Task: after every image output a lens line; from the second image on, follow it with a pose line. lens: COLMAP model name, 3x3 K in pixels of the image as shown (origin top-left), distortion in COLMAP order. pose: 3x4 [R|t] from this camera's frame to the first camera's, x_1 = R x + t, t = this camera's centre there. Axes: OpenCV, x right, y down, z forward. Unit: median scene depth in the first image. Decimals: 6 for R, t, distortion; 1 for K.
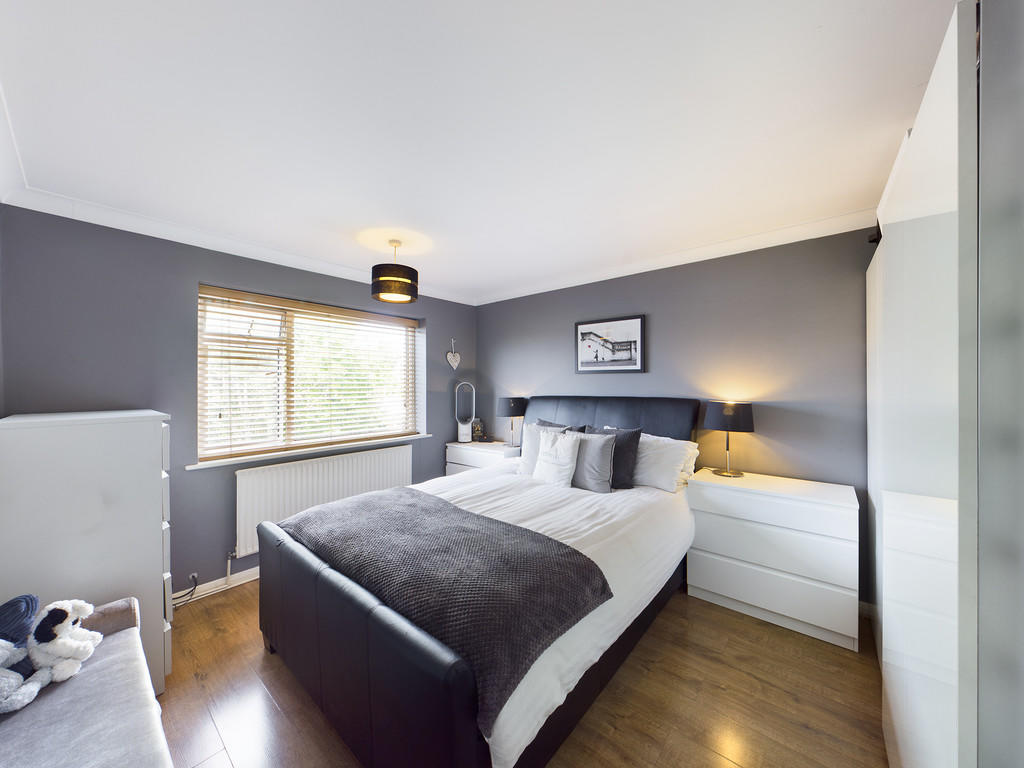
lens RADIAL K [[371.0, 0, 514.4], [0, 371.0, 383.6], [0, 0, 1]] dist [-0.000018, -0.000095]
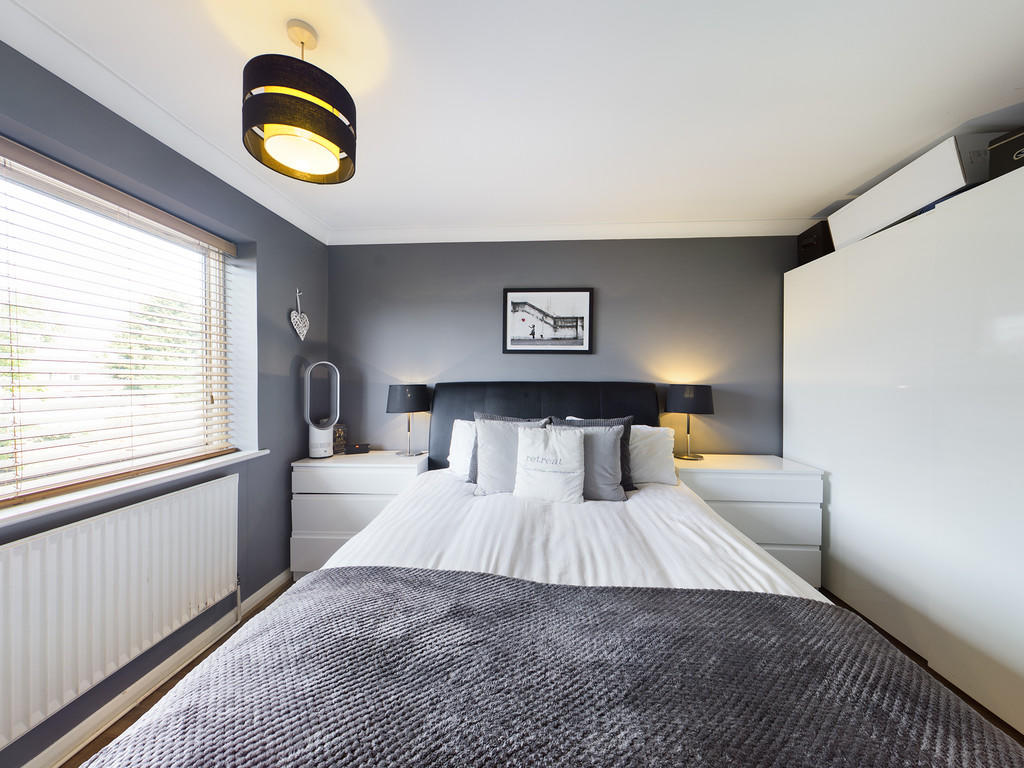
lens RADIAL K [[371.0, 0, 514.4], [0, 371.0, 383.6], [0, 0, 1]] dist [-0.000018, -0.000095]
pose [[0.804774, 0.000362, 0.593582, -0.294827], [-0.007760, 0.999921, 0.009910, 0.030405], [-0.593531, -0.012581, 0.804713, 0.366882]]
